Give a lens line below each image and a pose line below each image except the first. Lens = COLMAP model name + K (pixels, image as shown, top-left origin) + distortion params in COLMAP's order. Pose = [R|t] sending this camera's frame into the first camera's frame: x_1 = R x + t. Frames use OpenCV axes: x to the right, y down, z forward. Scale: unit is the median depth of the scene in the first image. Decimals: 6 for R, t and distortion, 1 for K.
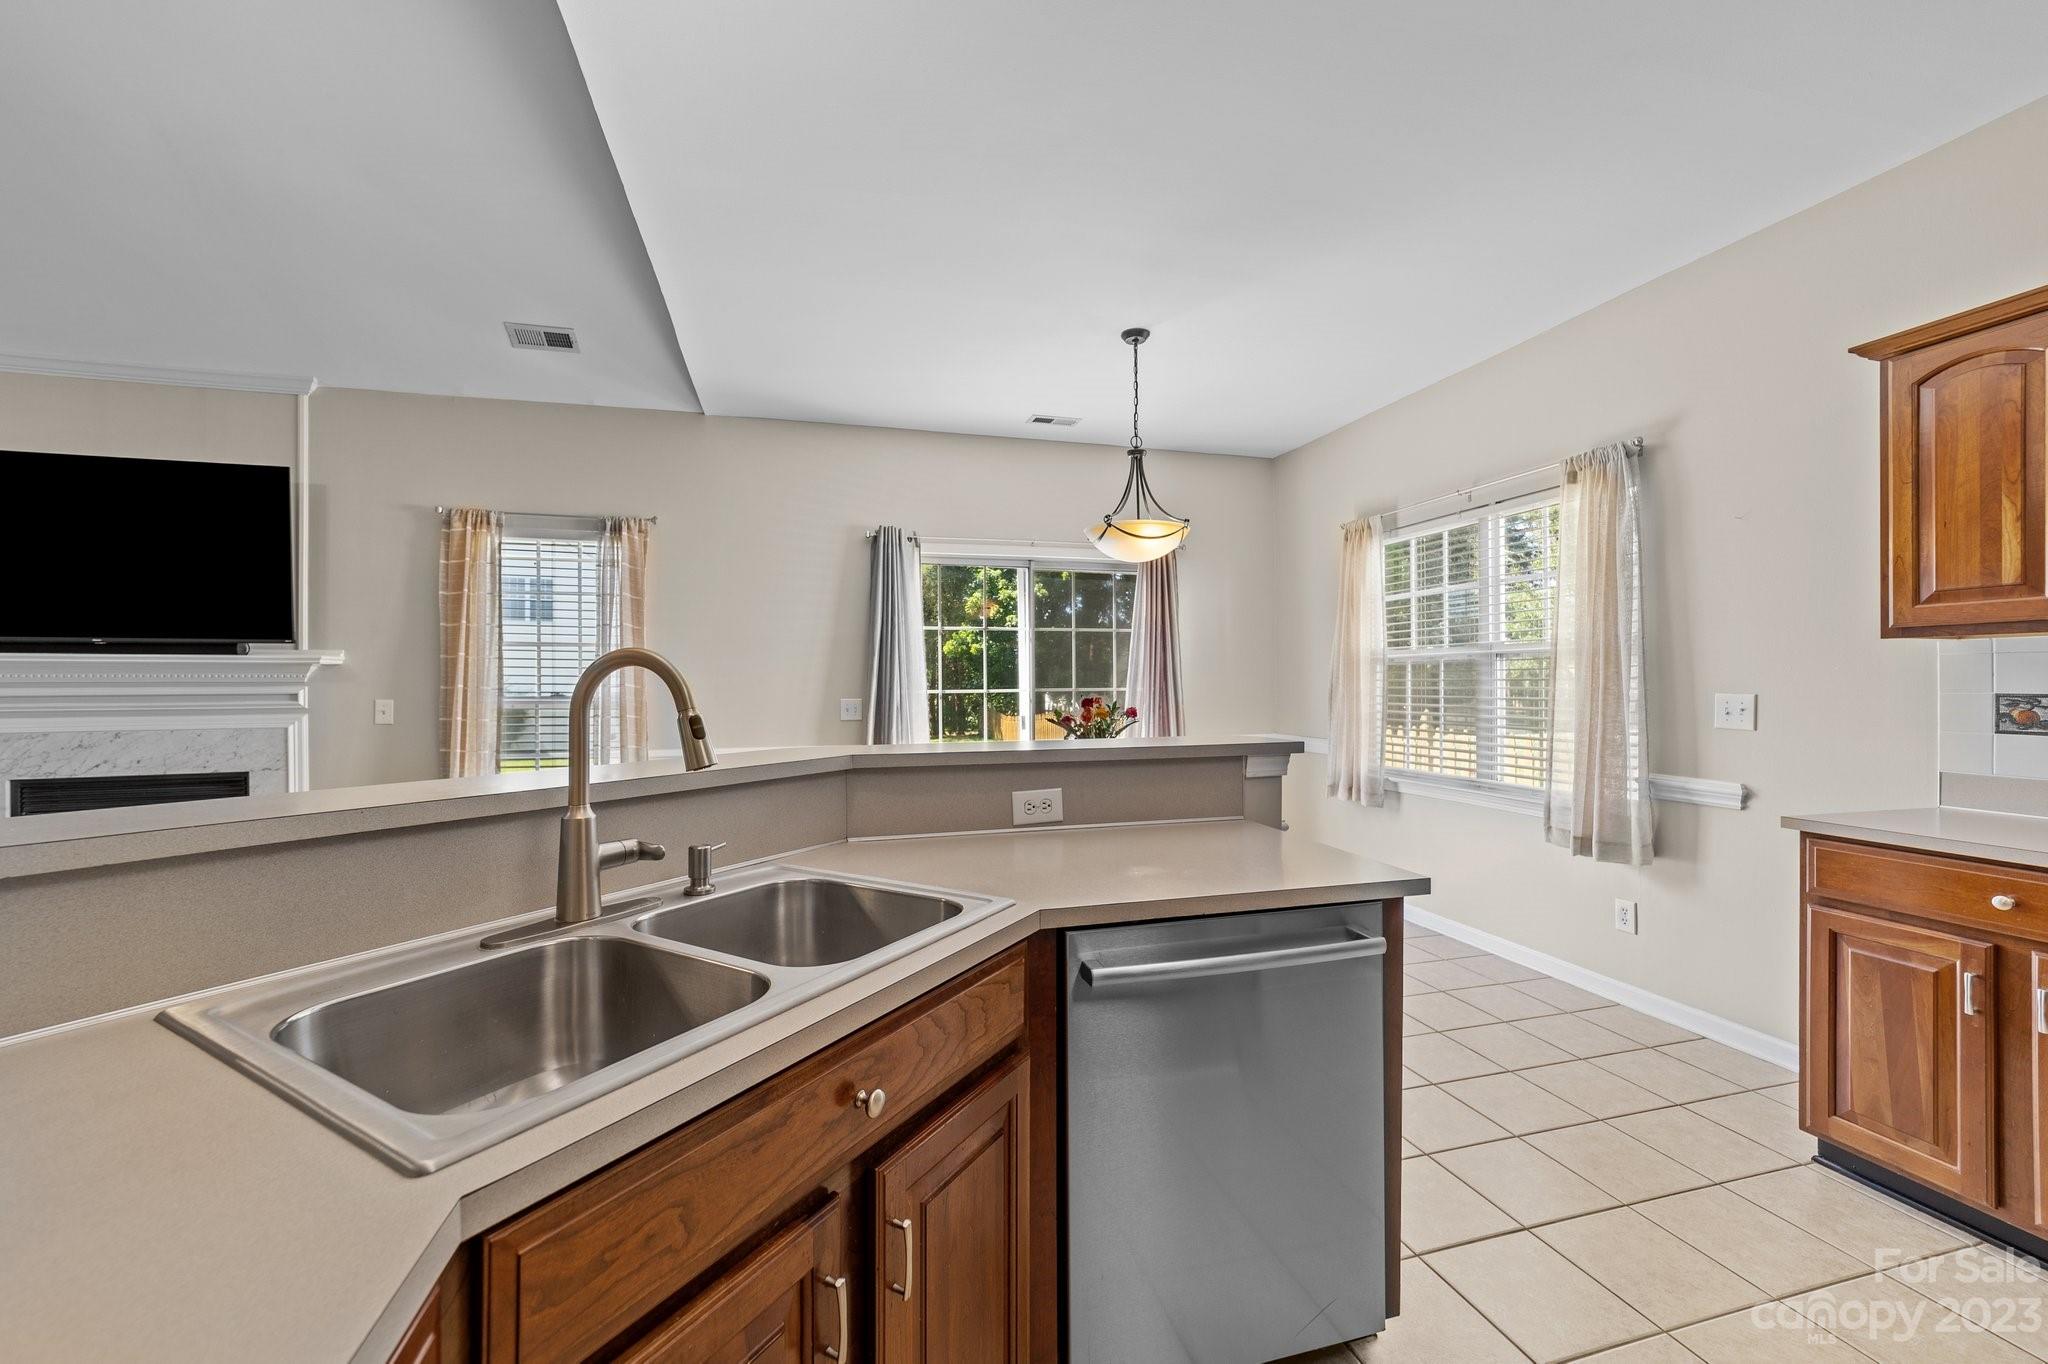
lens RADIAL K [[821.6, 0, 1017.9], [0, 821.6, 678.7], [0, 0, 1]] dist [-0.012955, 0.010625]
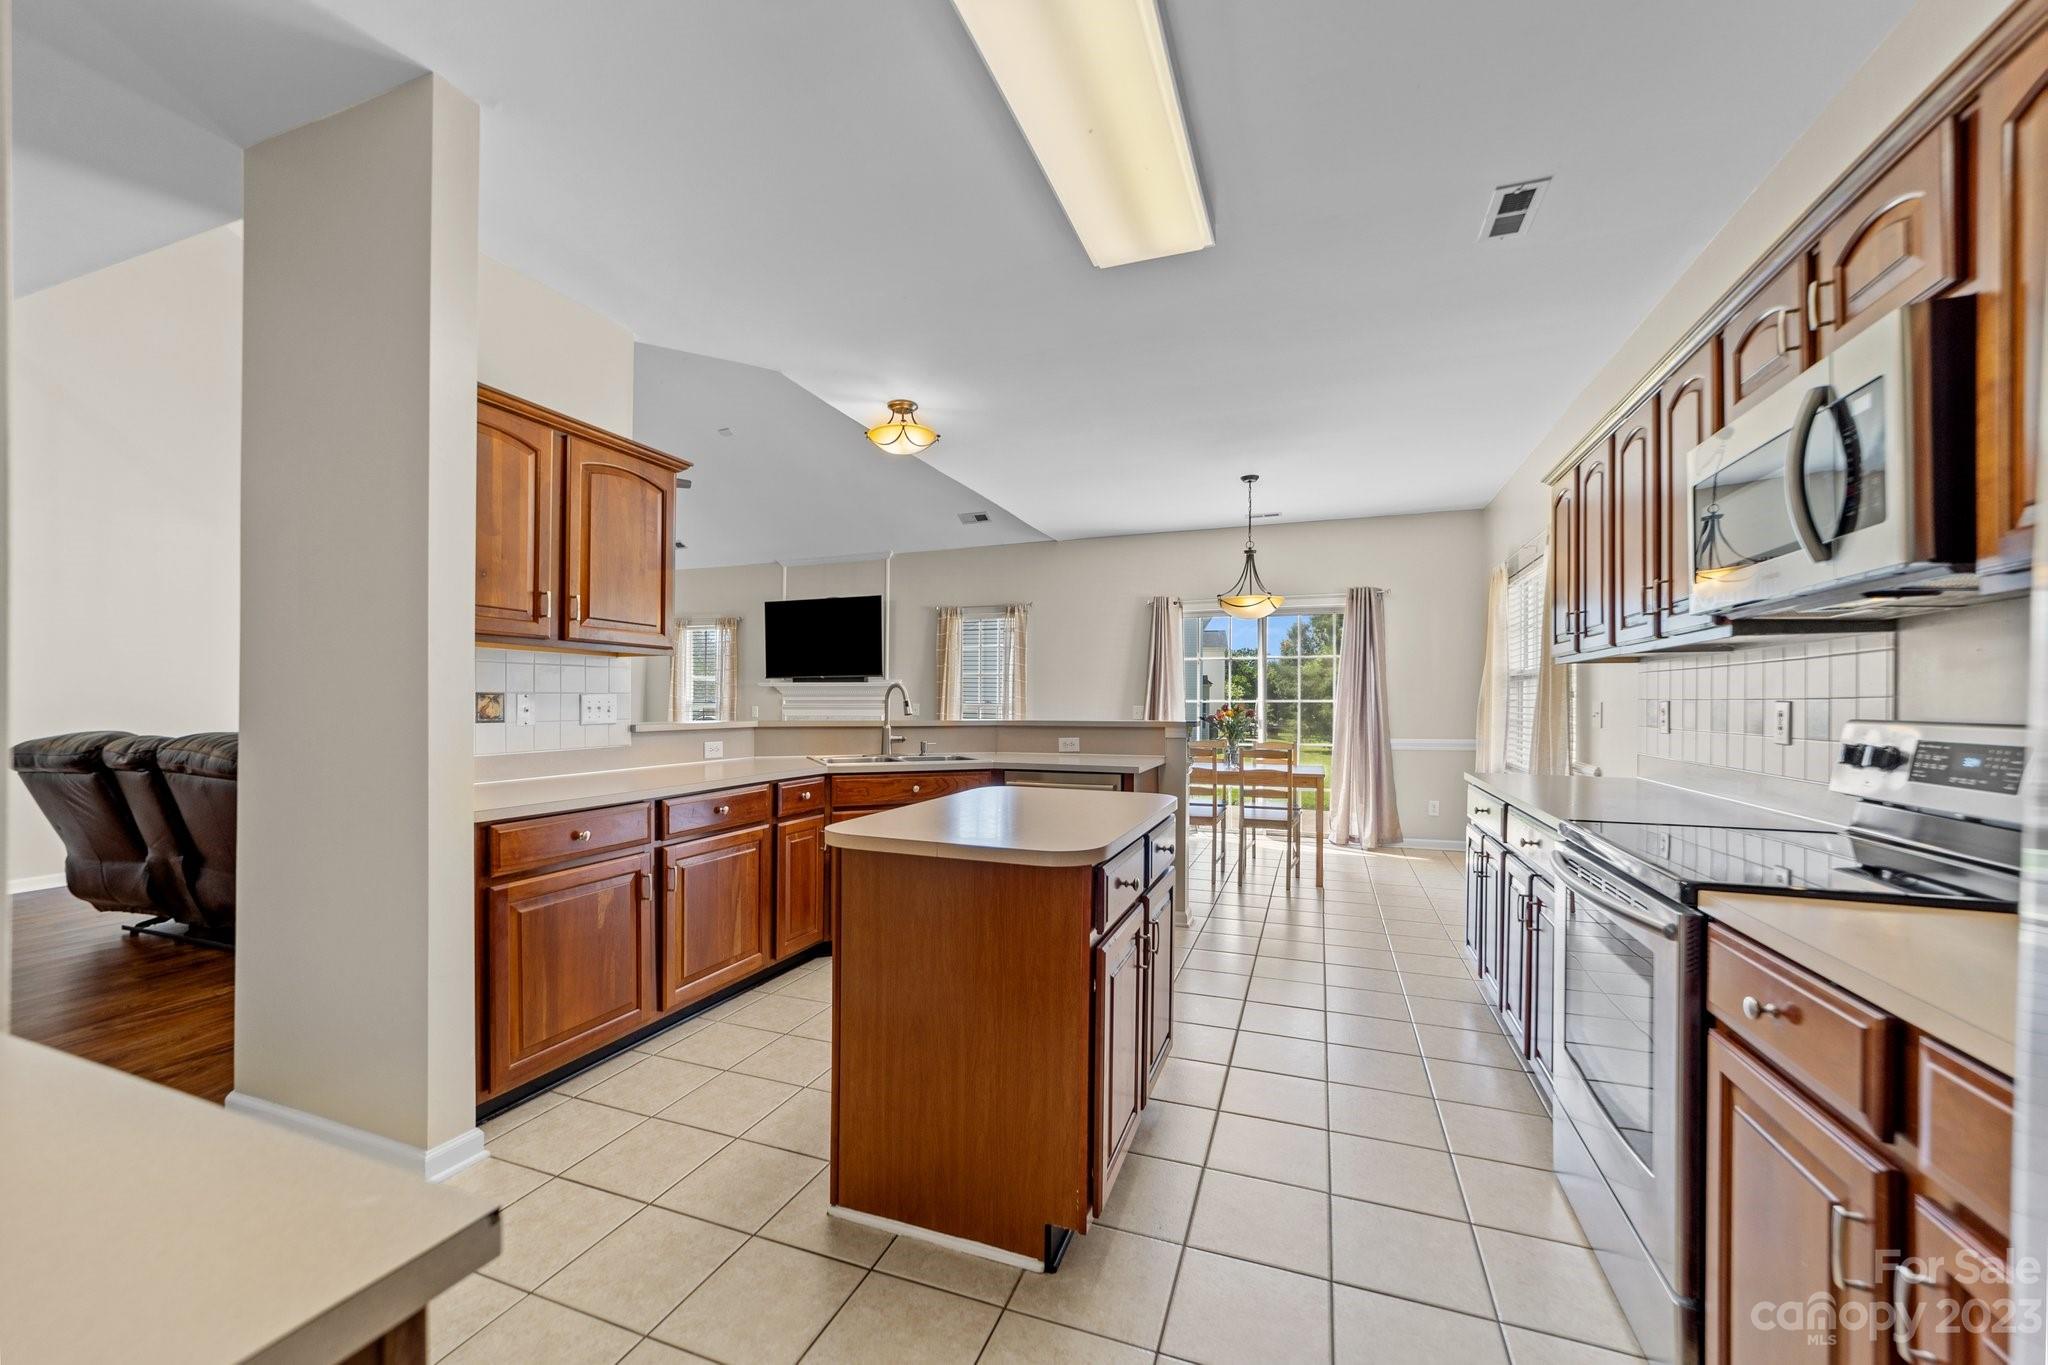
lens RADIAL K [[793.2, 0, 1020.7], [0, 793.2, 691.5], [0, 0, 1]] dist [-0.000763, 0.000059]
pose [[0.808887, -0.002790, -0.587958, 0.620452], [-0.000951, 0.999981, -0.006054, 0.007505], [0.587964, 0.005456, 0.808869, -0.461383]]
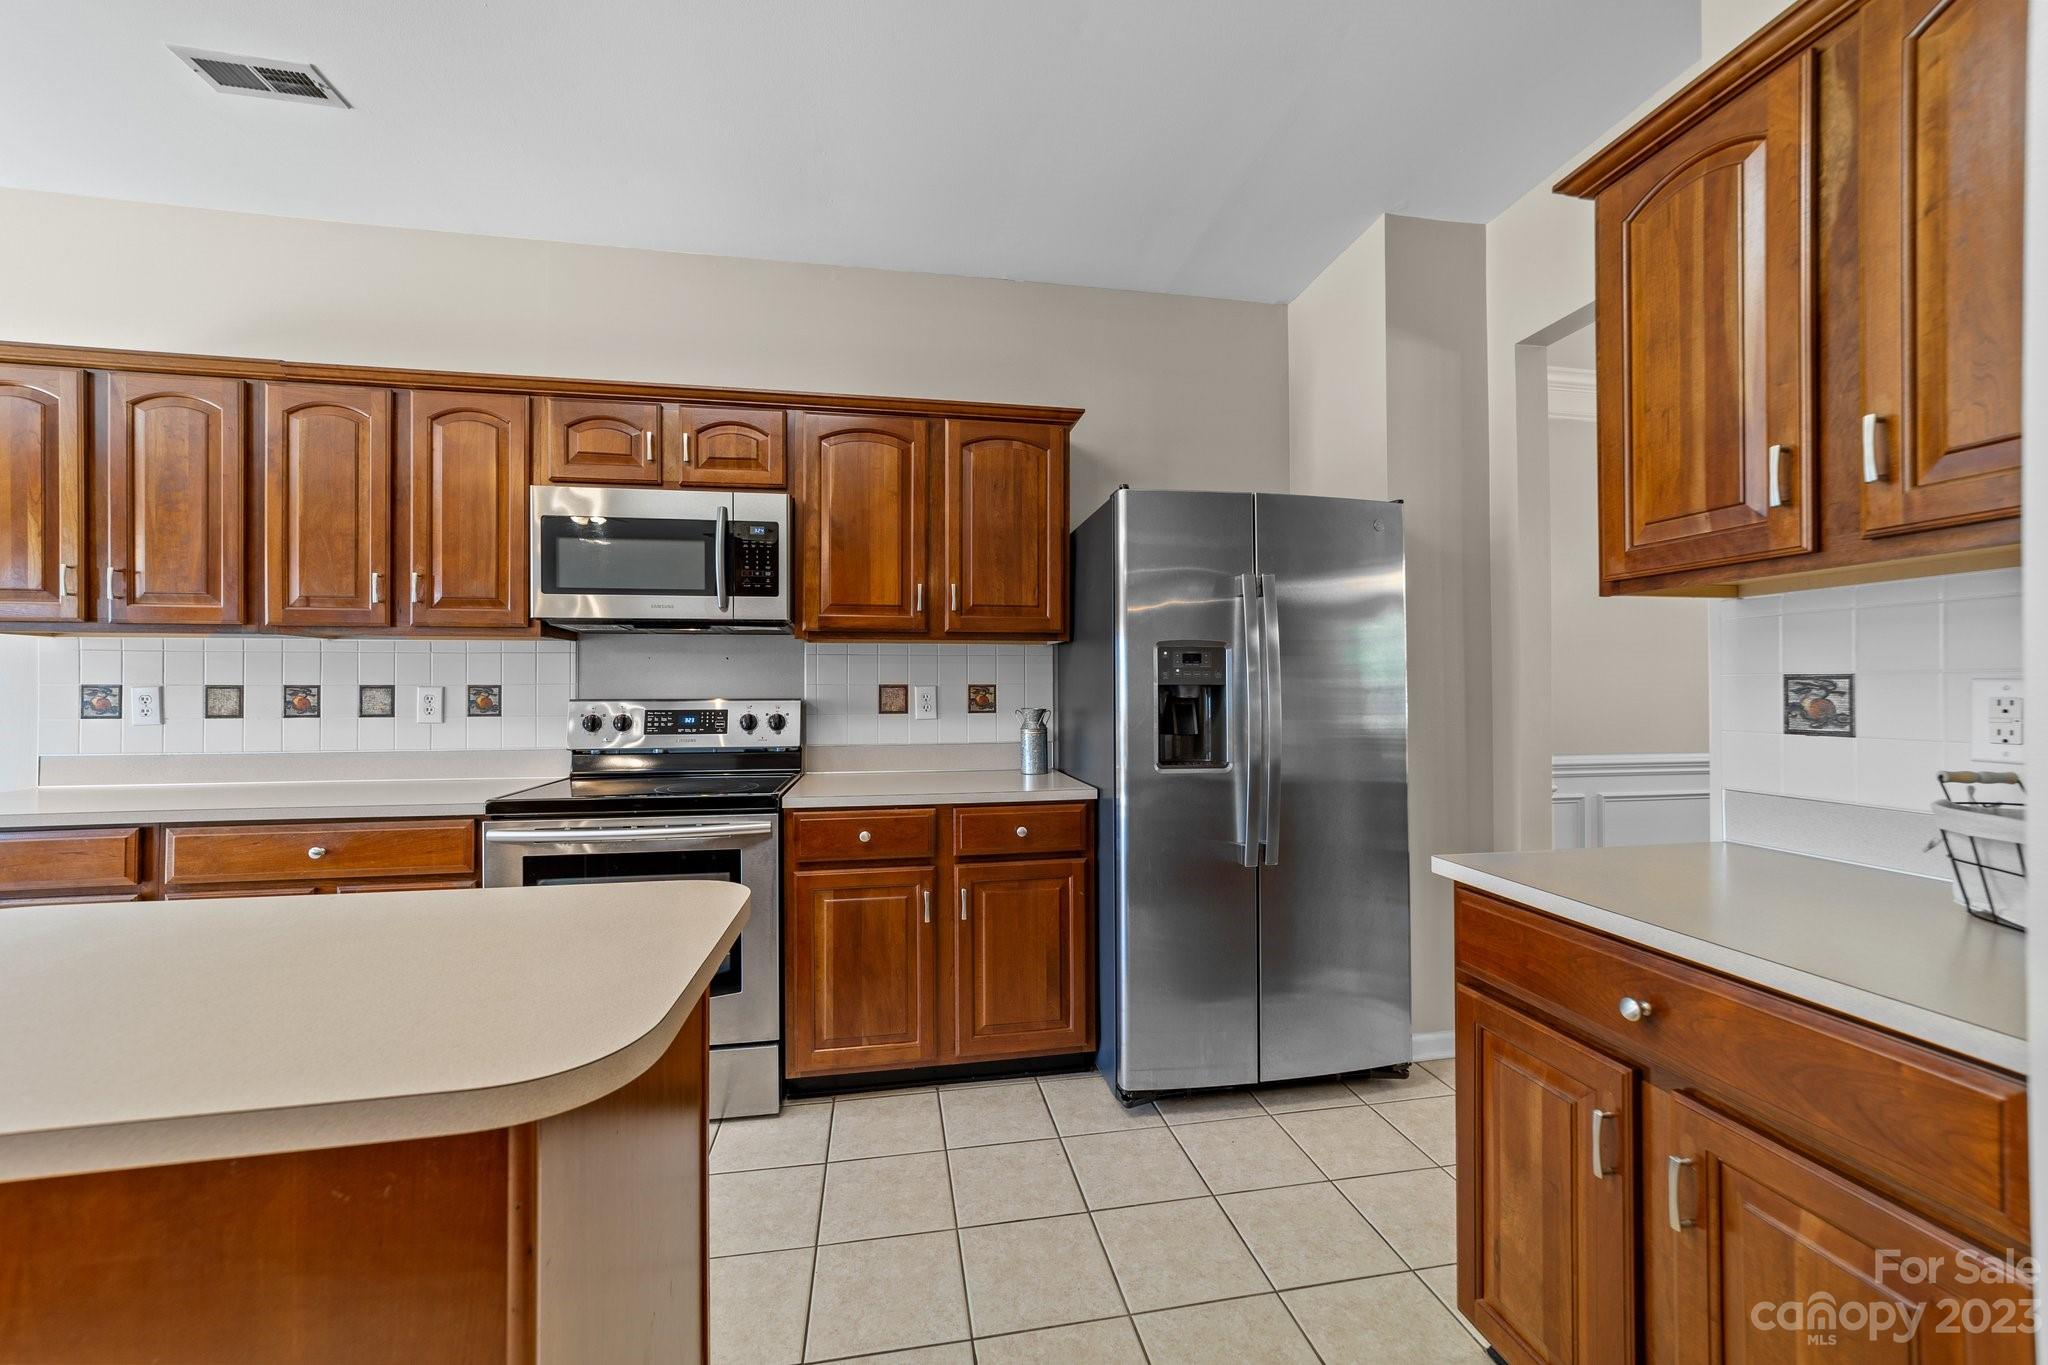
lens RADIAL K [[821.6, 0, 1017.9], [0, 821.6, 679.2], [0, 0, 1]] dist [-0.012955, 0.010625]
pose [[0.098864, 0.007471, 0.995073, 0.091036], [-0.005920, 0.999959, -0.006919, 0.005979], [-0.995083, -0.005207, 0.098904, -0.254925]]
